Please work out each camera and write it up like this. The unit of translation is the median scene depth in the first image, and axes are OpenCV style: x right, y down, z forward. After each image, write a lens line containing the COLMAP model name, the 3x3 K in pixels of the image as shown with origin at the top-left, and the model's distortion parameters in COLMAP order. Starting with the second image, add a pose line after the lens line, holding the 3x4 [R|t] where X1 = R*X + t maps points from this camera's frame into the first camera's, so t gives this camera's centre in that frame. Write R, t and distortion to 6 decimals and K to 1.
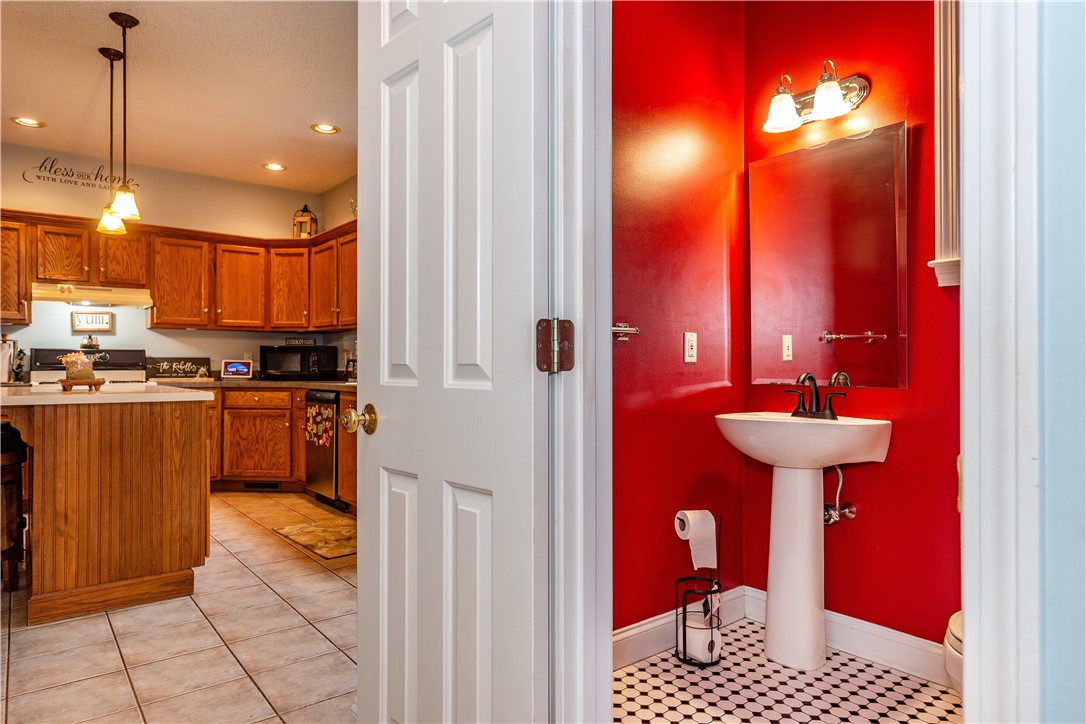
lens RADIAL K [[688.6, 0, 532.2], [0, 688.6, 369.3], [0, 0, 1]] dist [-0.000433, 0.021558]
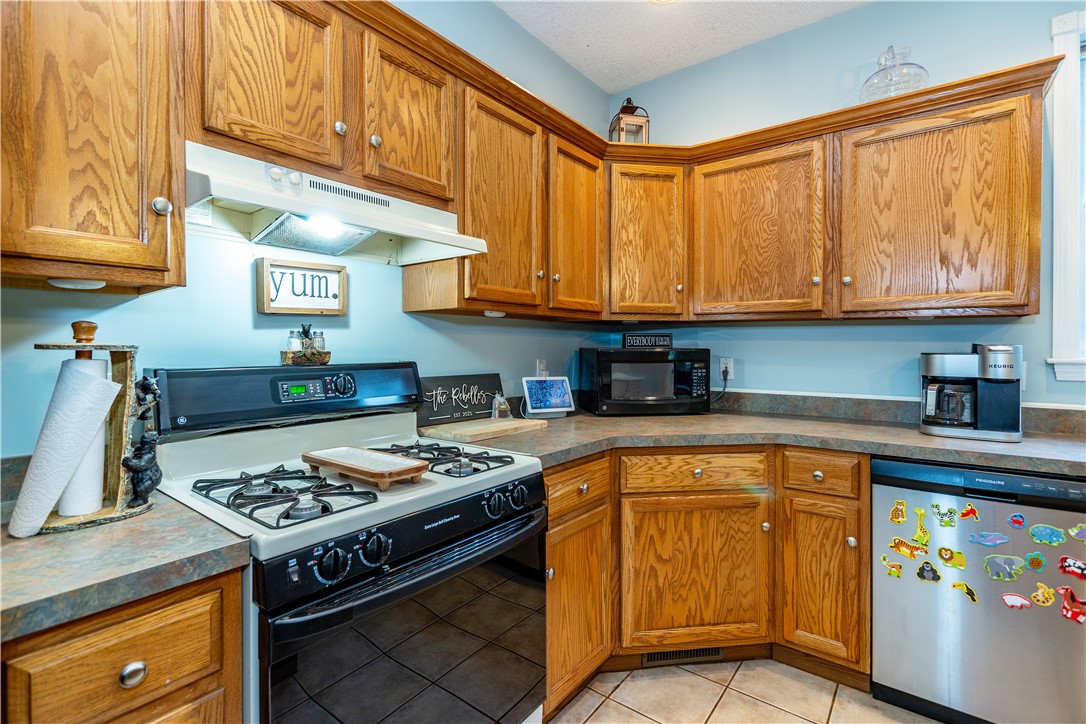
lens RADIAL K [[487.9, 0, 505.8], [0, 487.9, 348.2], [0, 0, 1]] dist [-0.001909, 0.000027]
pose [[0.966655, -0.002853, 0.256066, -0.601493], [0.002687, 0.999996, 0.001001, -0.038179], [-0.256068, -0.000279, 0.966659, 0.721910]]
